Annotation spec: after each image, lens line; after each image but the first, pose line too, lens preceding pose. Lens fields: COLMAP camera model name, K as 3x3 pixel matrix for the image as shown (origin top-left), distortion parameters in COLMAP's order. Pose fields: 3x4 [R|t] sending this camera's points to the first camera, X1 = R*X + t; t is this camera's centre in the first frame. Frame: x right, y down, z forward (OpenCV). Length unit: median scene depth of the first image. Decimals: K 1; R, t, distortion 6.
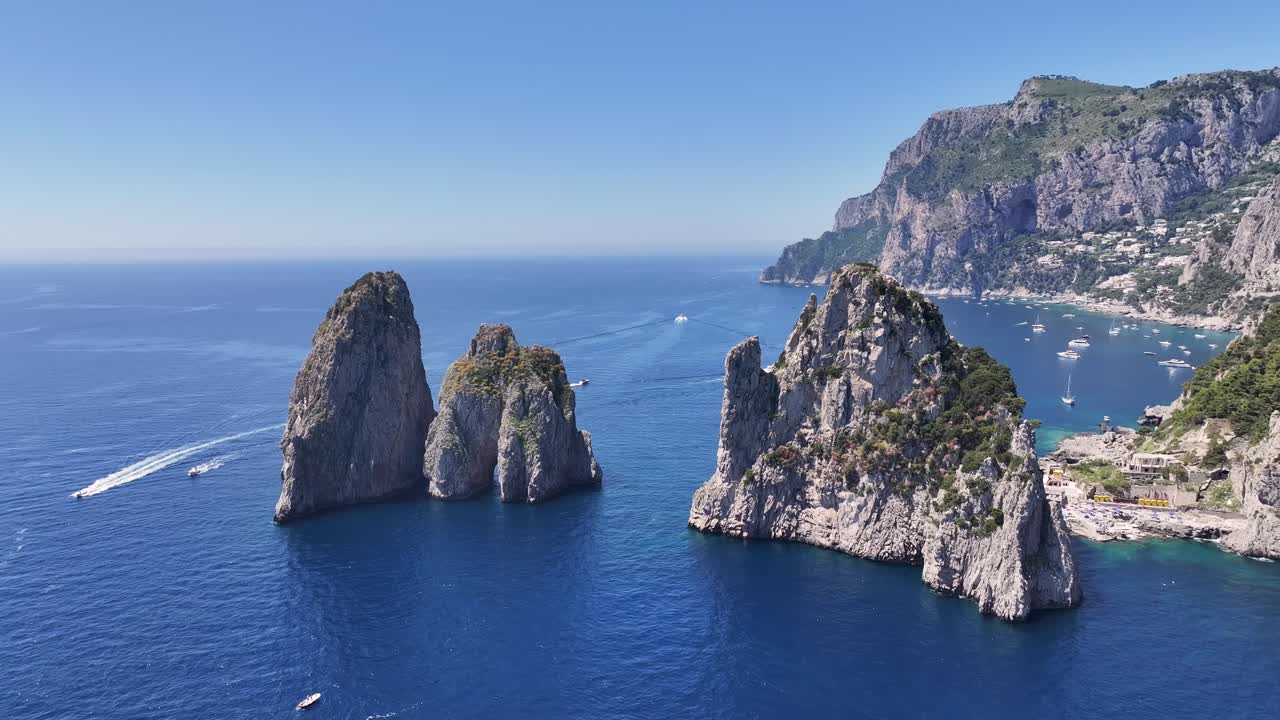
lens RADIAL K [[900.1, 0, 640.0], [0, 900.1, 360.0], [0, 0, 1]] dist [0.000496, 0.006467]
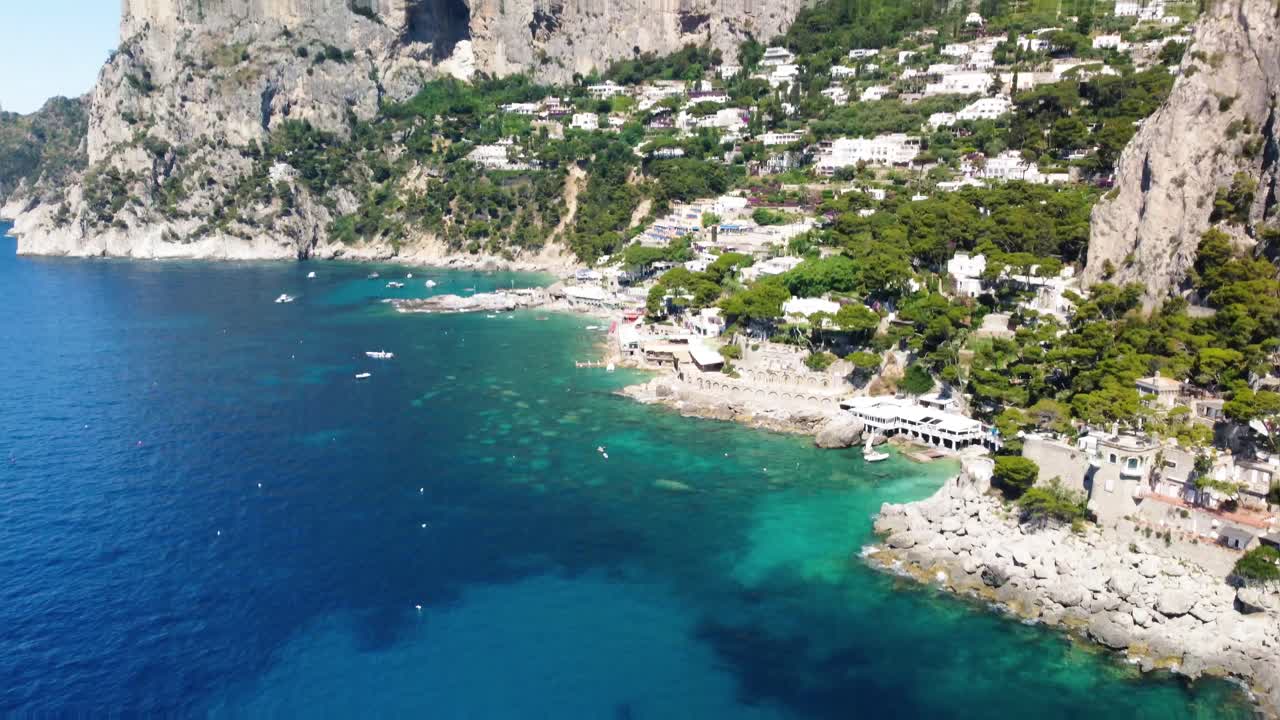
lens RADIAL K [[1163.3, 0, 650.9], [0, 1163.3, 354.6], [0, 0, 1]] dist [-0.054855, 0.006701]
pose [[0.873381, -0.052267, 0.484224, 1.273347], [0.034897, 0.998385, 0.044822, -0.233663], [-0.485785, -0.022249, 0.873795, 2.610197]]
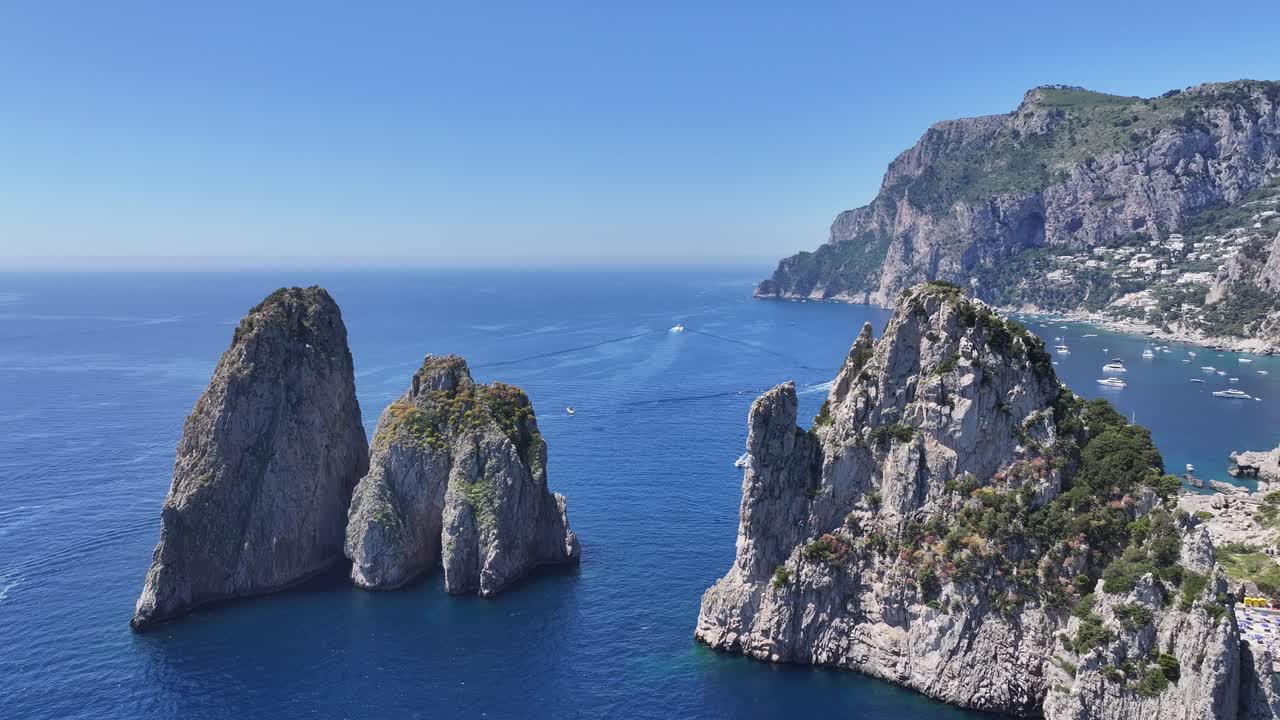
lens RADIAL K [[900.1, 0, 640.0], [0, 900.1, 360.0], [0, 0, 1]] dist [0.000496, 0.006467]
pose [[0.999920, 0.006441, 0.010845, -0.000393], [-0.006297, 0.999892, -0.013269, -0.027238], [-0.010929, 0.013199, 0.999853, 0.226678]]
